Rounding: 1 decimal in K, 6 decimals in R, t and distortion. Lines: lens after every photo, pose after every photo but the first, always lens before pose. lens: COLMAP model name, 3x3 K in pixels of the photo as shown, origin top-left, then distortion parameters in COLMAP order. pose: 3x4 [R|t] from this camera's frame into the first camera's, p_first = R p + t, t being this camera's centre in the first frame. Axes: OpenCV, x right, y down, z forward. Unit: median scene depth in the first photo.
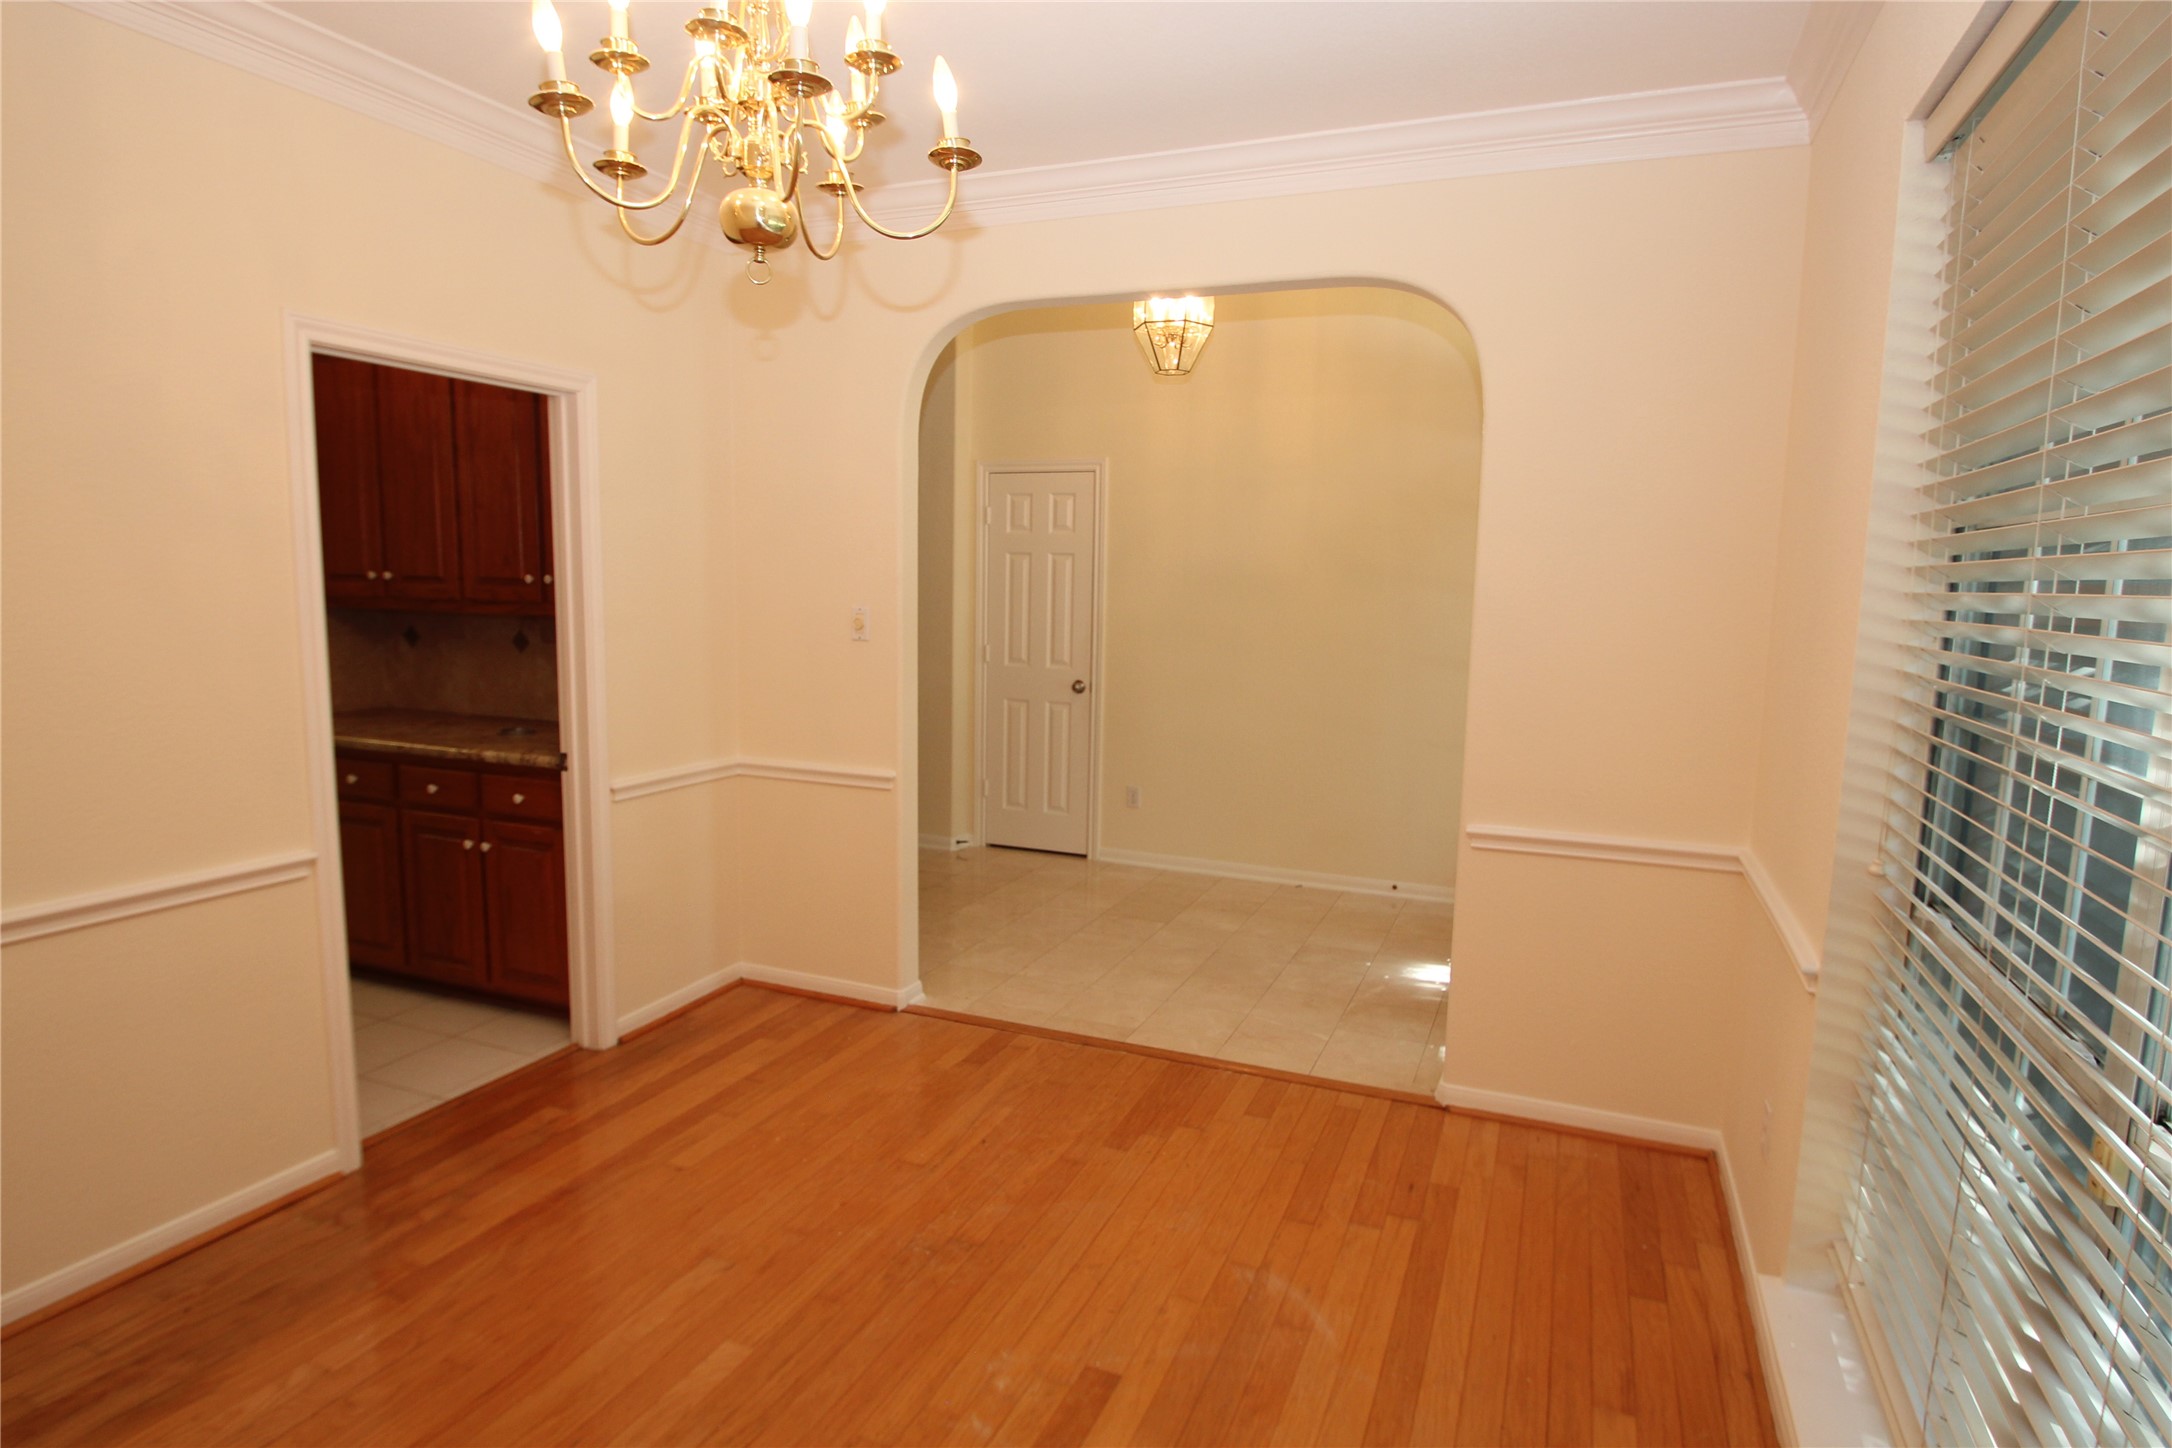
lens RADIAL K [[1193.9, 0, 1086.0], [0, 1193.9, 724.0], [0, 0, 1]] dist [-0.001407, -0.000409]
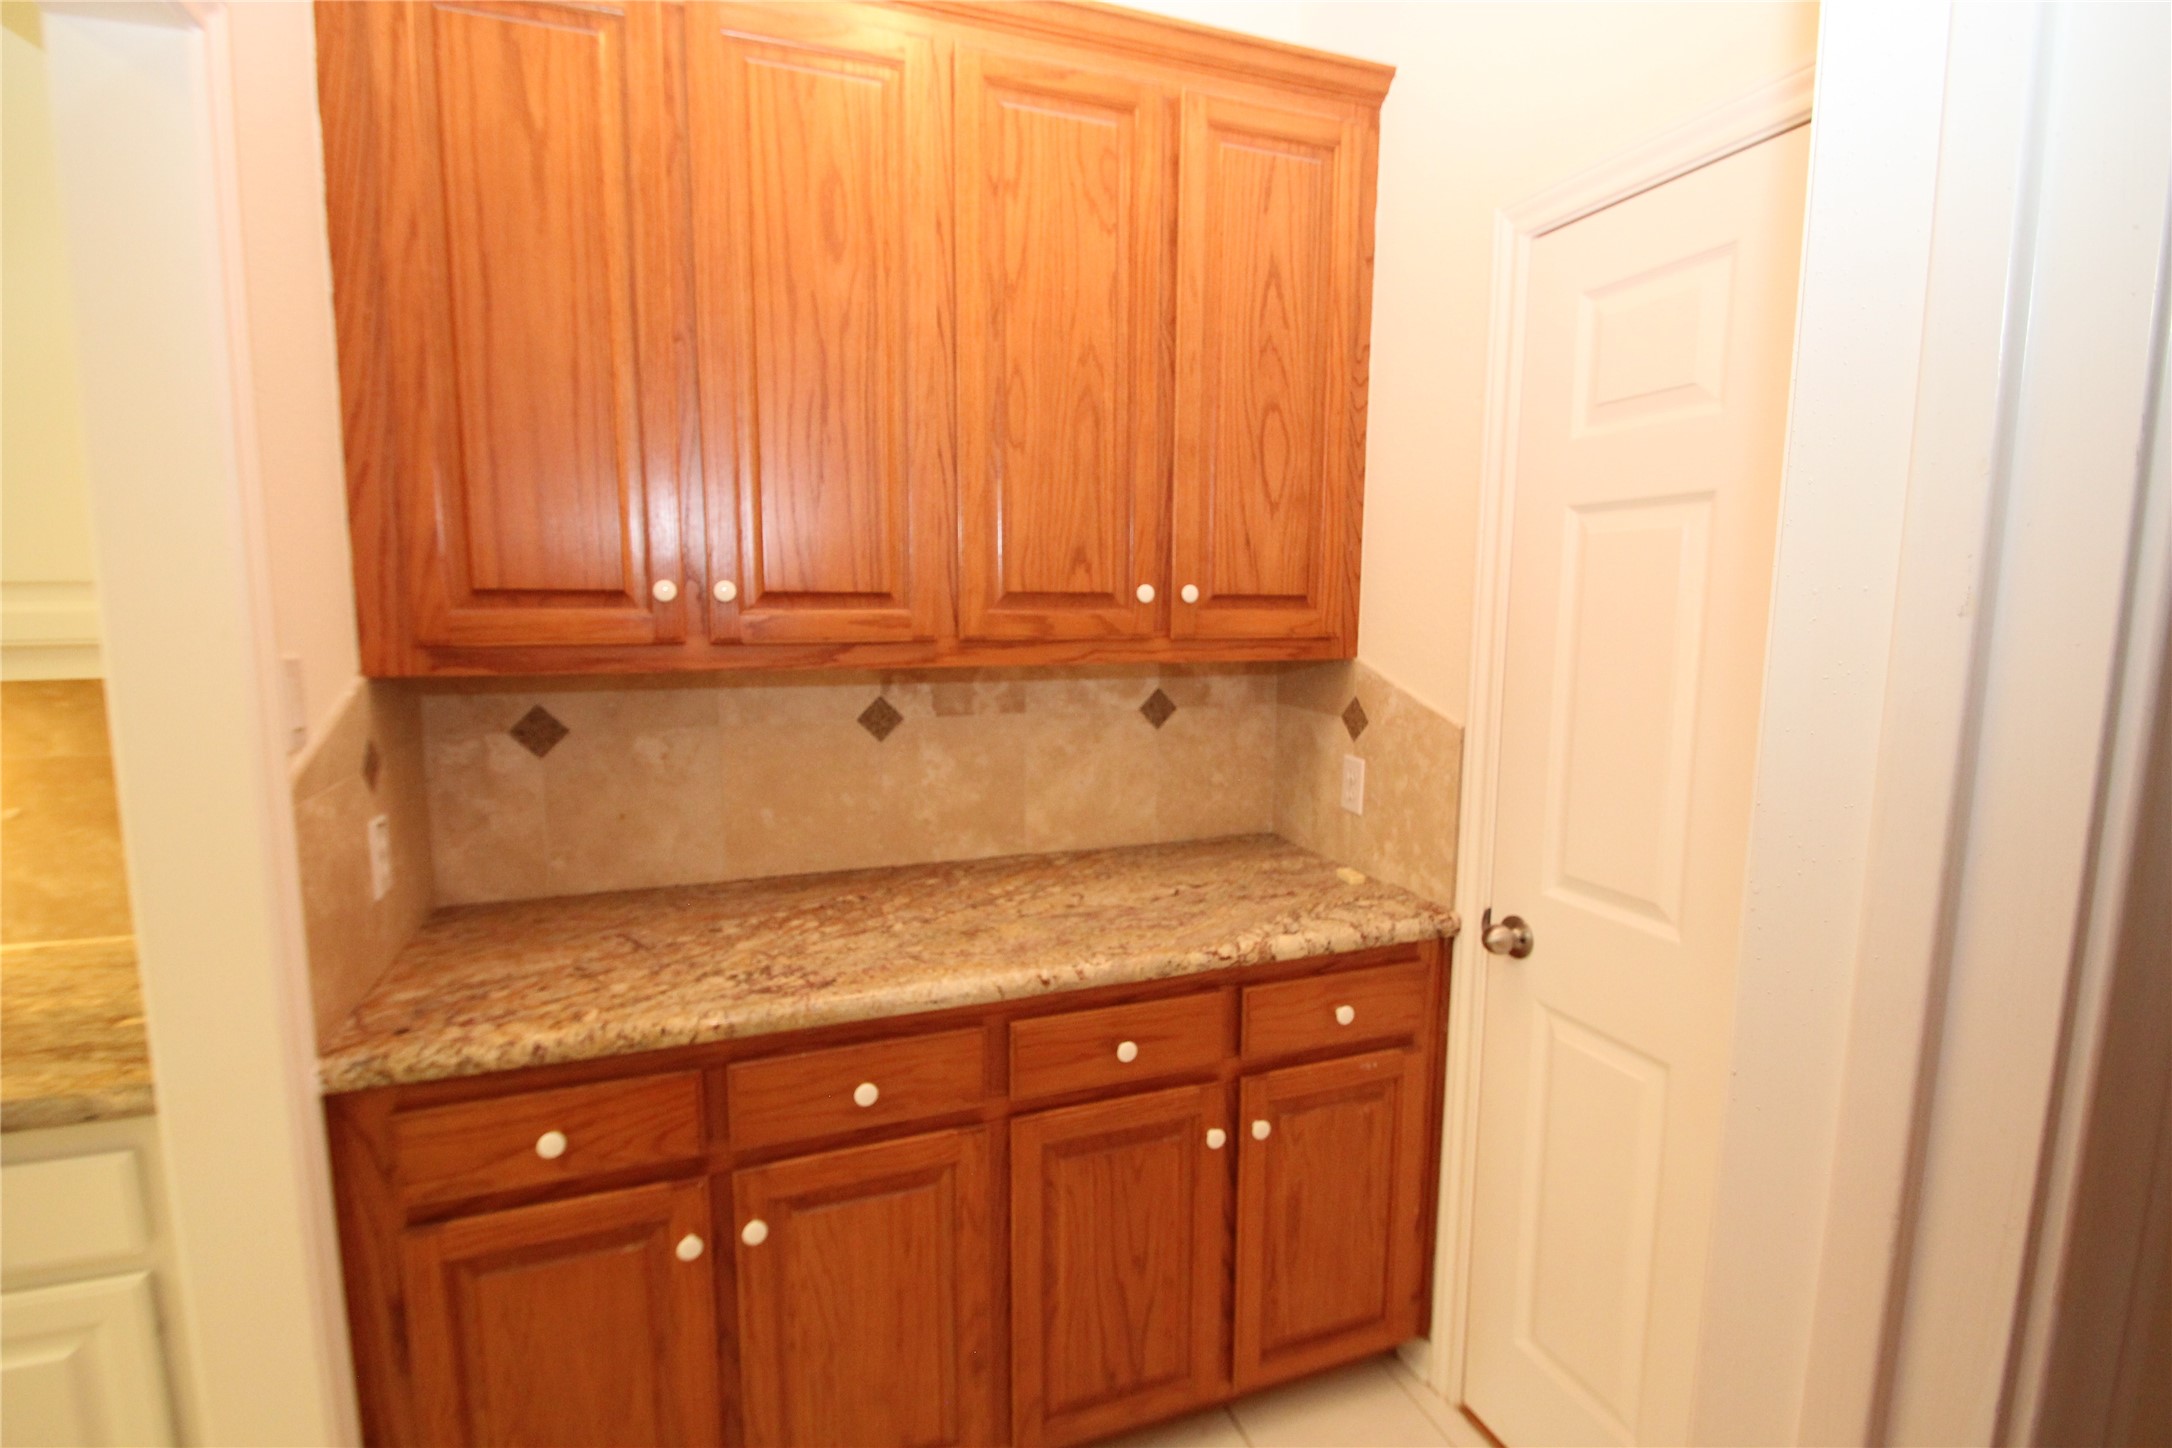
lens RADIAL K [[1006.0, 0, 1082.7], [0, 1006.0, 727.9], [0, 0, 1]] dist [0.010078, -0.016461]
pose [[0.733083, -0.104645, 0.672041, -0.760177], [0.095147, 0.994155, 0.051013, -0.085713], [-0.673451, 0.026545, 0.738755, 0.678719]]
